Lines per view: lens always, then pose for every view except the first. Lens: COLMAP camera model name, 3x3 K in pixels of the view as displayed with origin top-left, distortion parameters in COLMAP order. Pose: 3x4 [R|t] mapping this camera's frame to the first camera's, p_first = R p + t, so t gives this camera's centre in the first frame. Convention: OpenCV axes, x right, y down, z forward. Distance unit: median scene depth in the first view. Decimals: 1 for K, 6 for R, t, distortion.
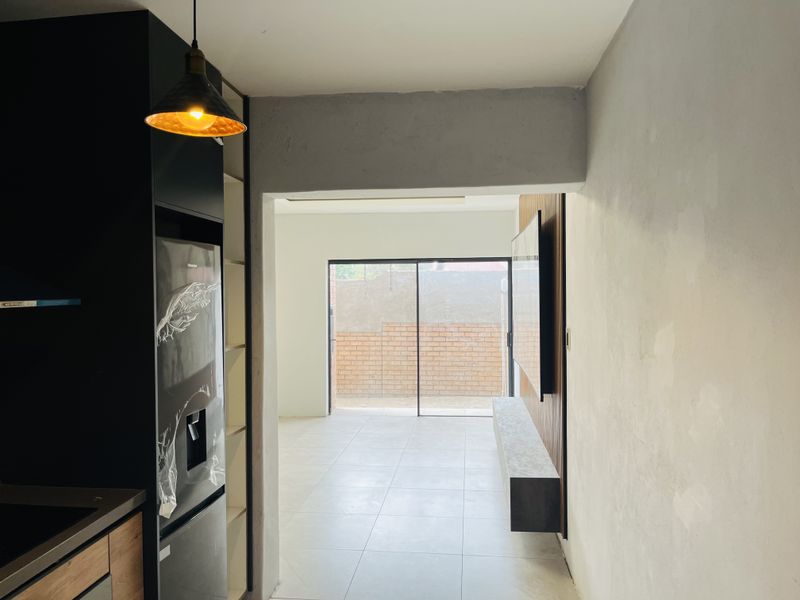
lens RADIAL K [[608.6, 0, 401.1], [0, 608.6, 304.3], [0, 0, 1]] dist [0.029145, -0.023411]
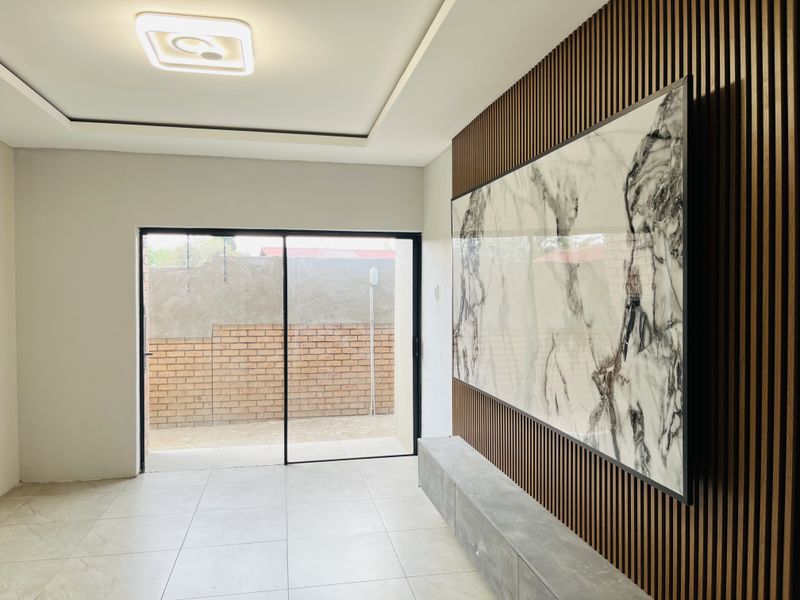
lens RADIAL K [[608.6, 0, 400.6], [0, 608.6, 299.2], [0, 0, 1]] dist [0.029145, -0.023411]
pose [[0.953968, -0.002278, 0.299899, -0.075506], [0.004547, 0.999966, -0.006869, 0.009476], [-0.299873, 0.007916, 0.953946, 0.458336]]
